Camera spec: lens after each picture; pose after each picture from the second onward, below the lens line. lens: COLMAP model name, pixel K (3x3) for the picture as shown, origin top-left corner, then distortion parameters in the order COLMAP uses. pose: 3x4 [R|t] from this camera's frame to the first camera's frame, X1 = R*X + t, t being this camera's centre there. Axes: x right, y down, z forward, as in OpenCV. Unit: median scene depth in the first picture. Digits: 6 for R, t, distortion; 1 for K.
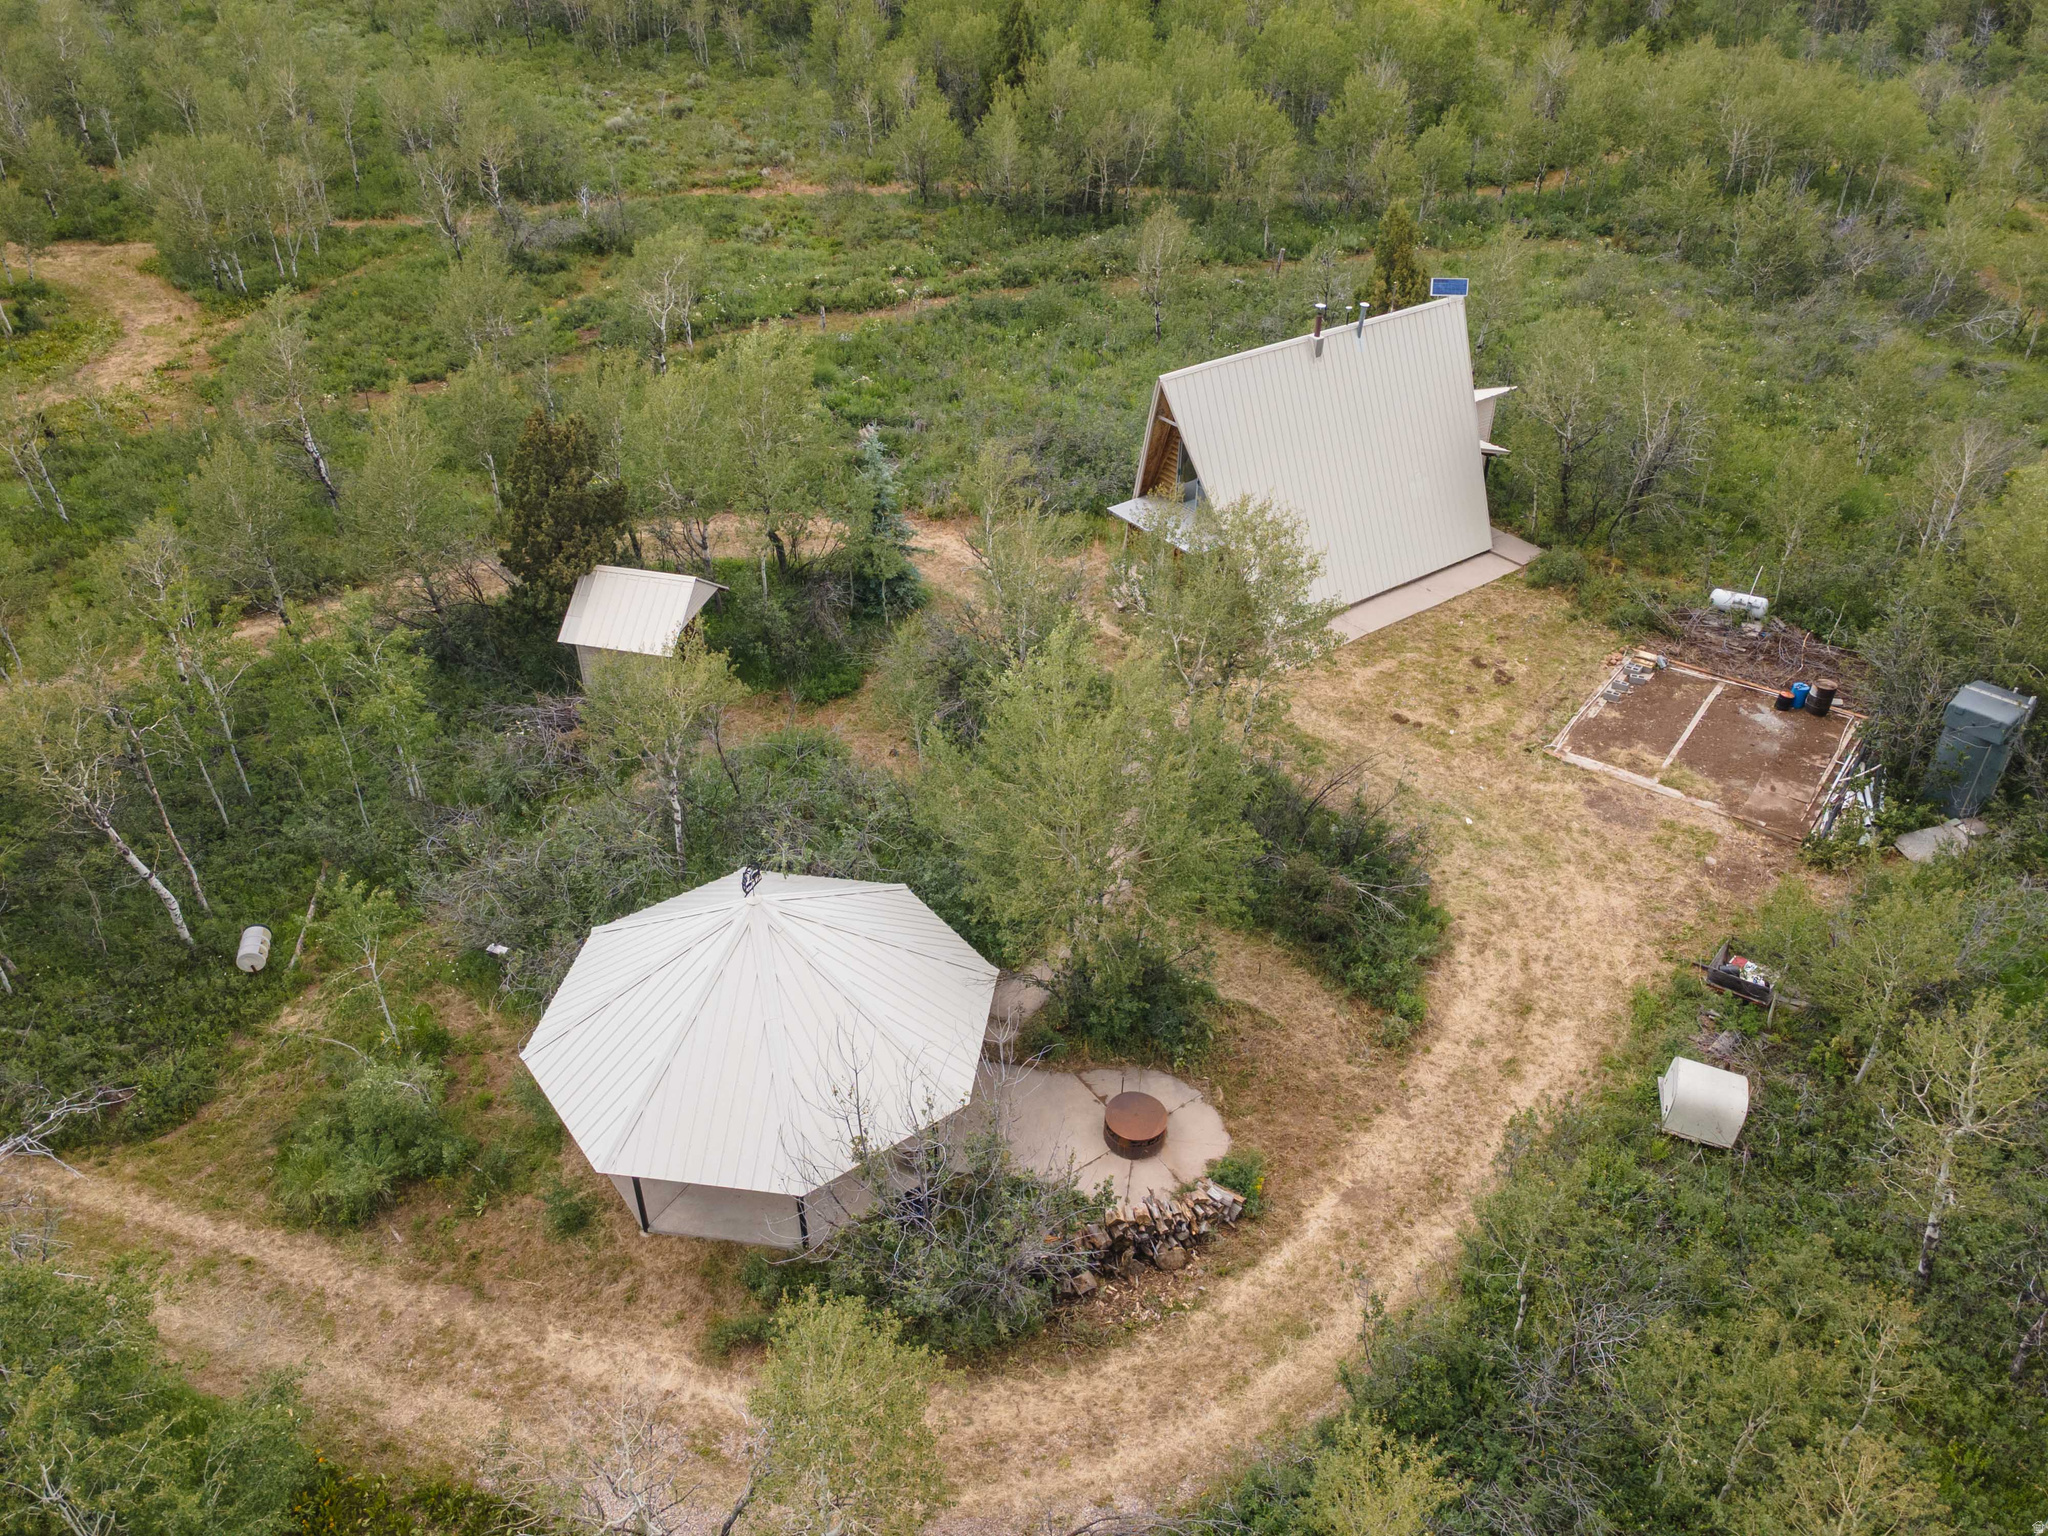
lens RADIAL K [[1464.9, 0, 1019.9], [0, 1464.9, 767.4], [0, 0, 1]] dist [0.034434, -0.002796]
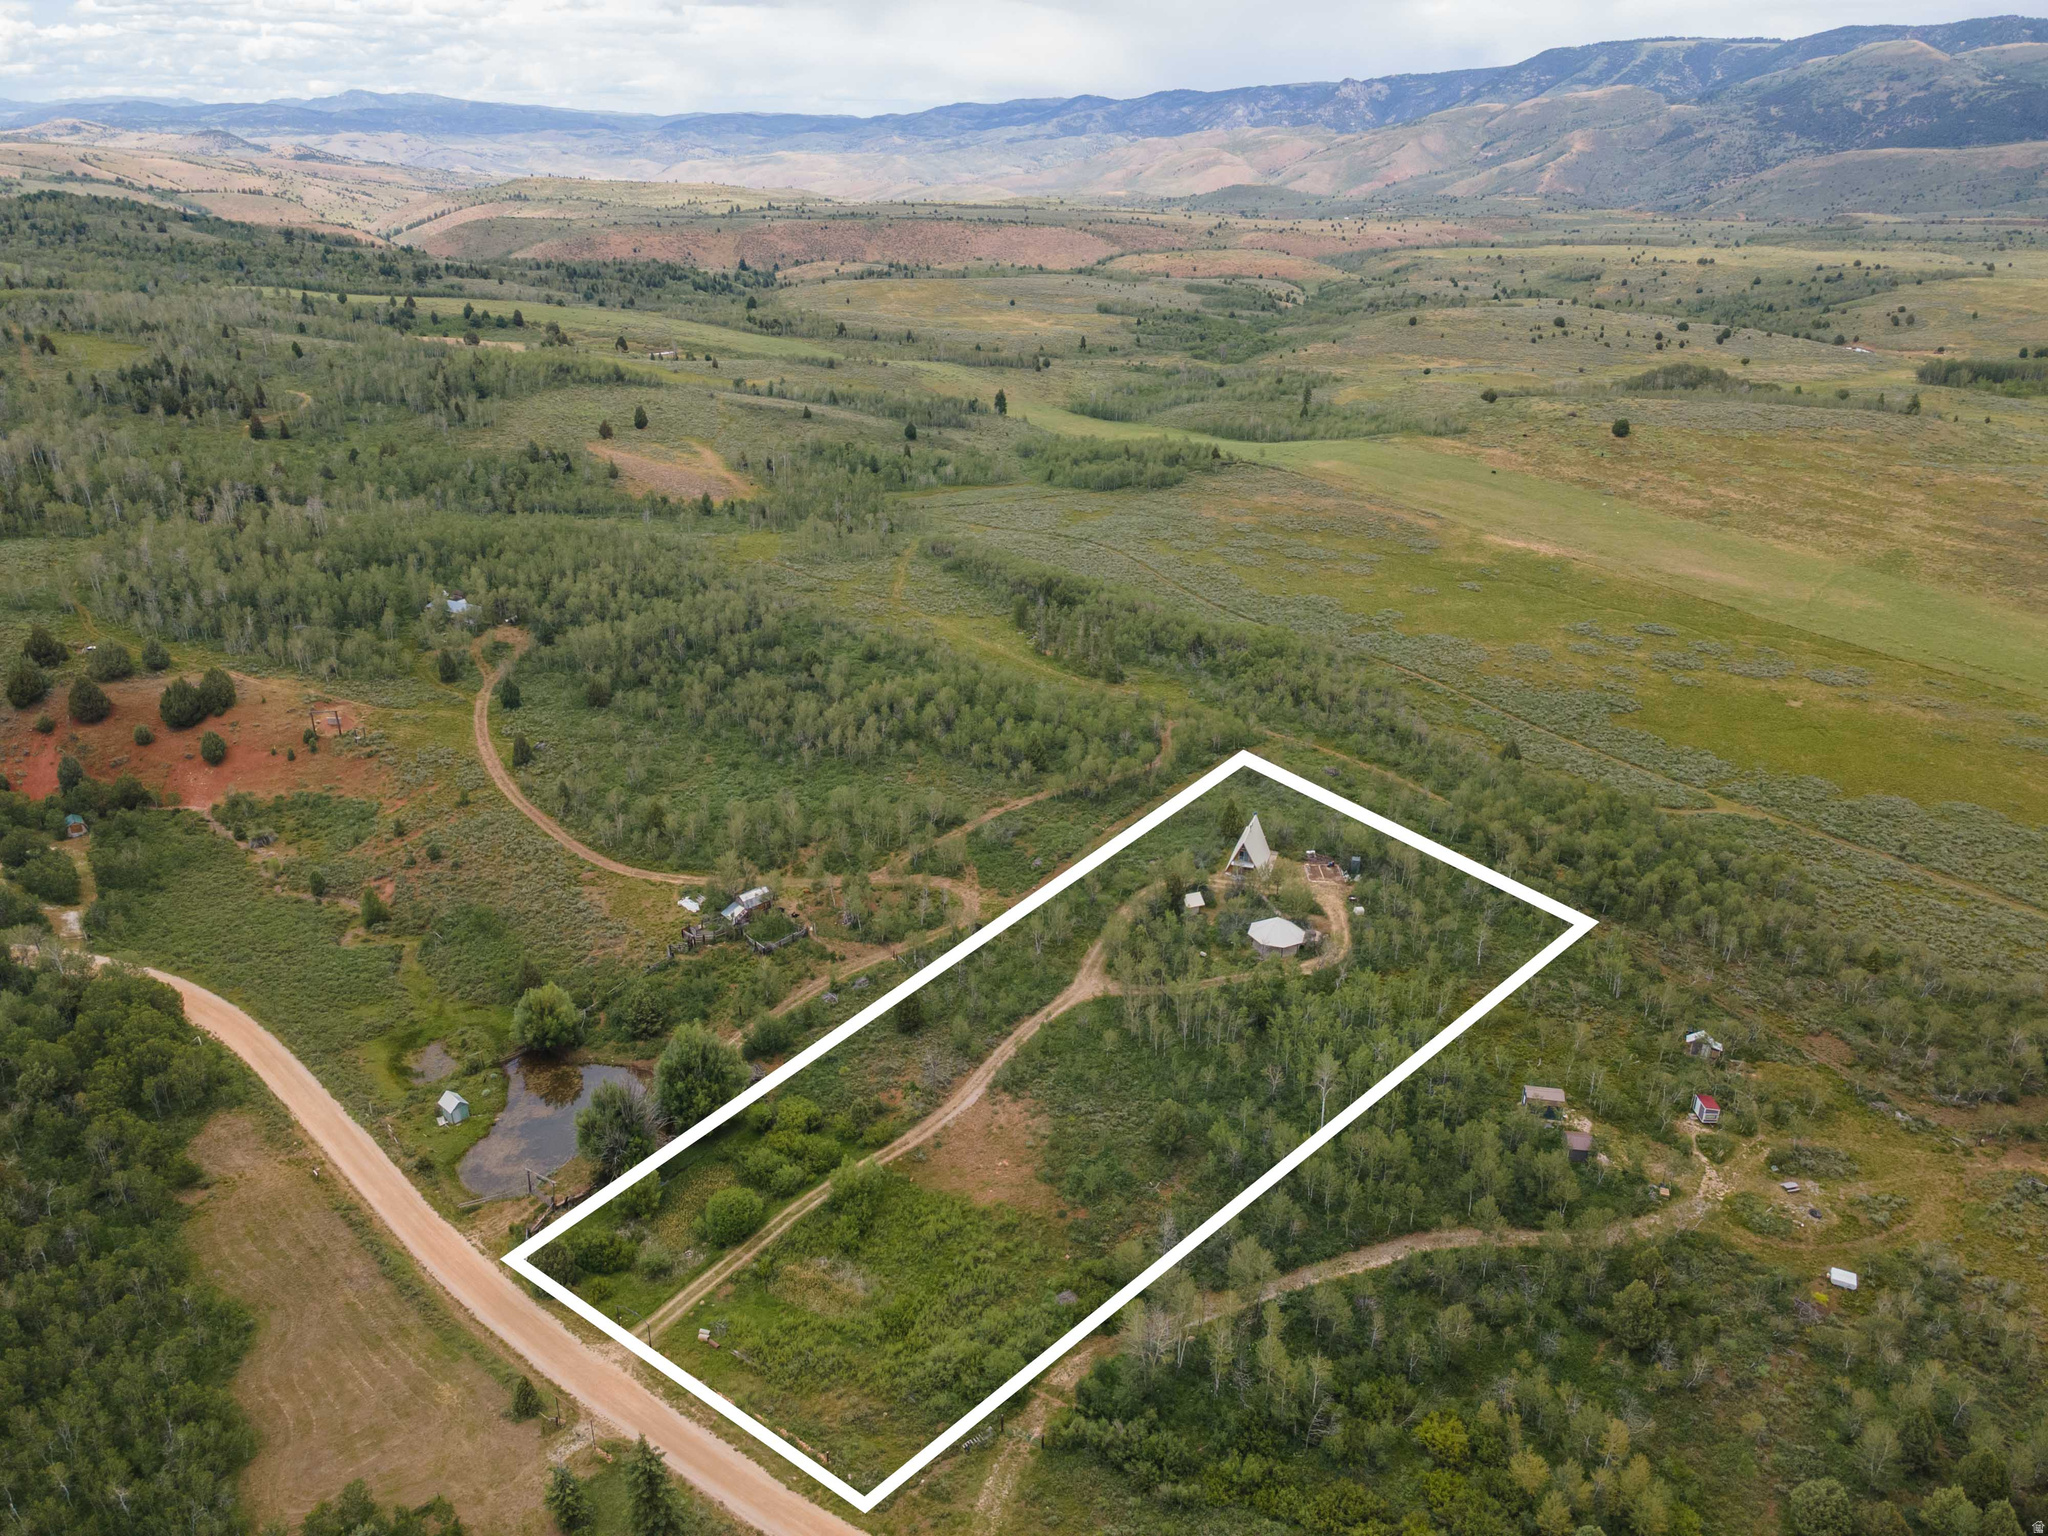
lens RADIAL K [[1464.9, 0, 1019.5], [0, 1464.9, 769.1], [0, 0, 1]] dist [0.034434, -0.002796]
pose [[0.812946, -0.229178, 0.535347, -5.243803], [0.322481, 0.942647, -0.086160, -0.432537], [-0.484897, 0.242682, 0.840226, -5.153160]]
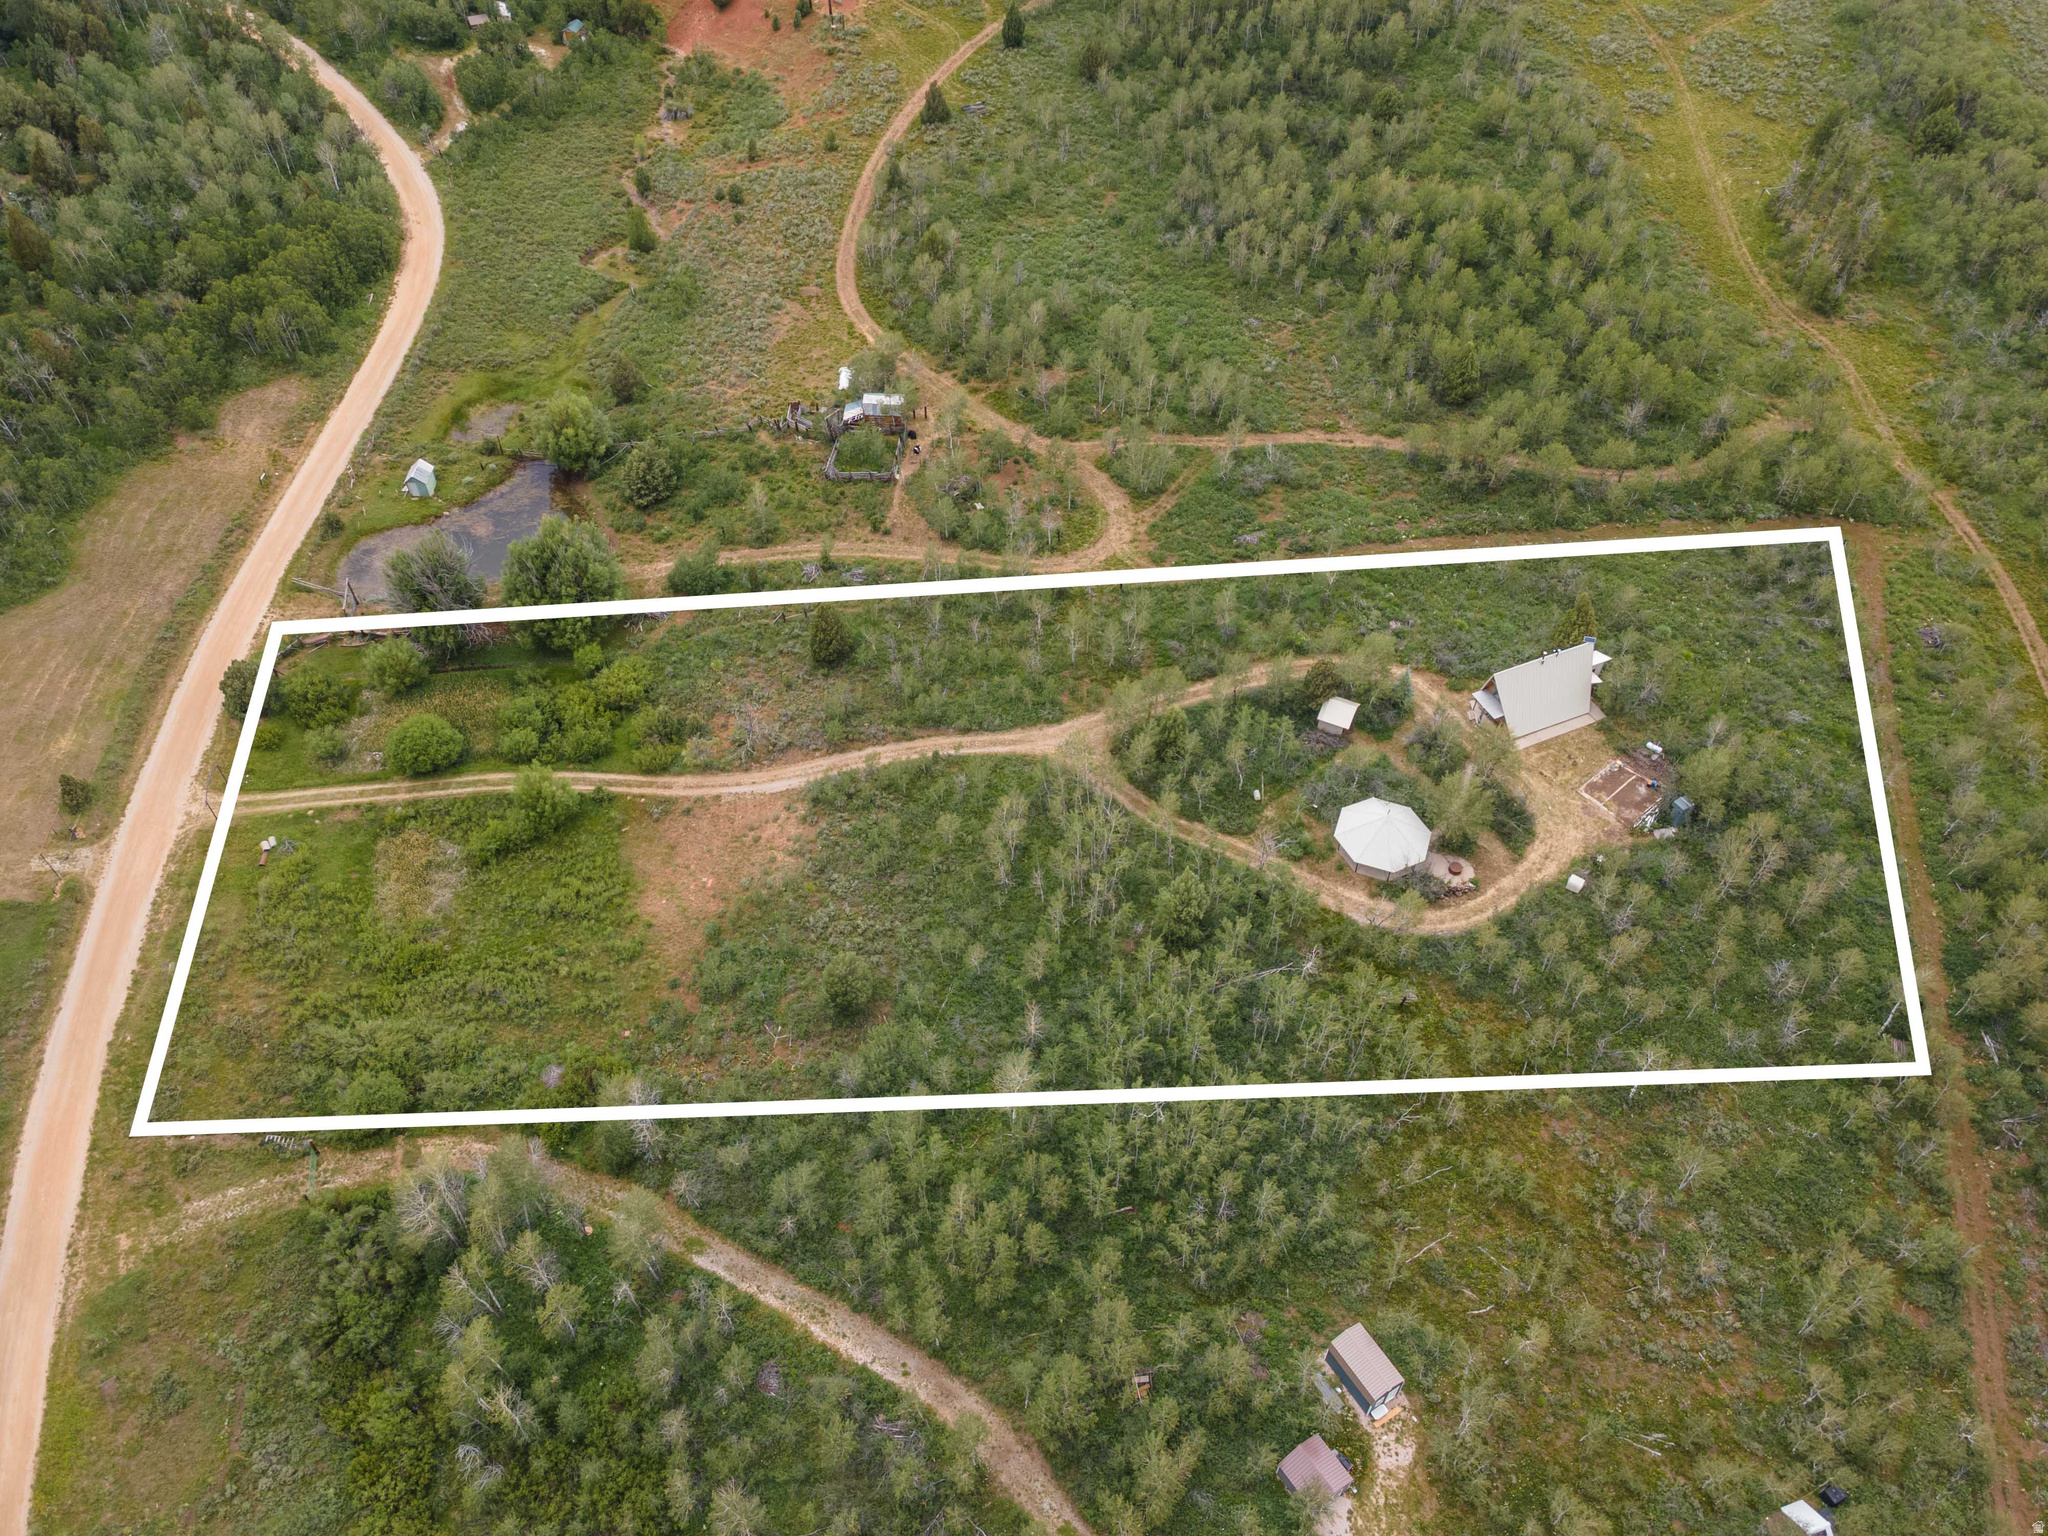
lens RADIAL K [[1464.9, 0, 1026.7], [0, 1464.9, 769.8], [0, 0, 1]] dist [0.034434, -0.002796]
pose [[0.977101, 0.159737, -0.140560, -0.643947], [-0.121067, 0.960624, 0.250087, -1.060112], [0.174973, -0.227343, 0.957966, -3.645003]]
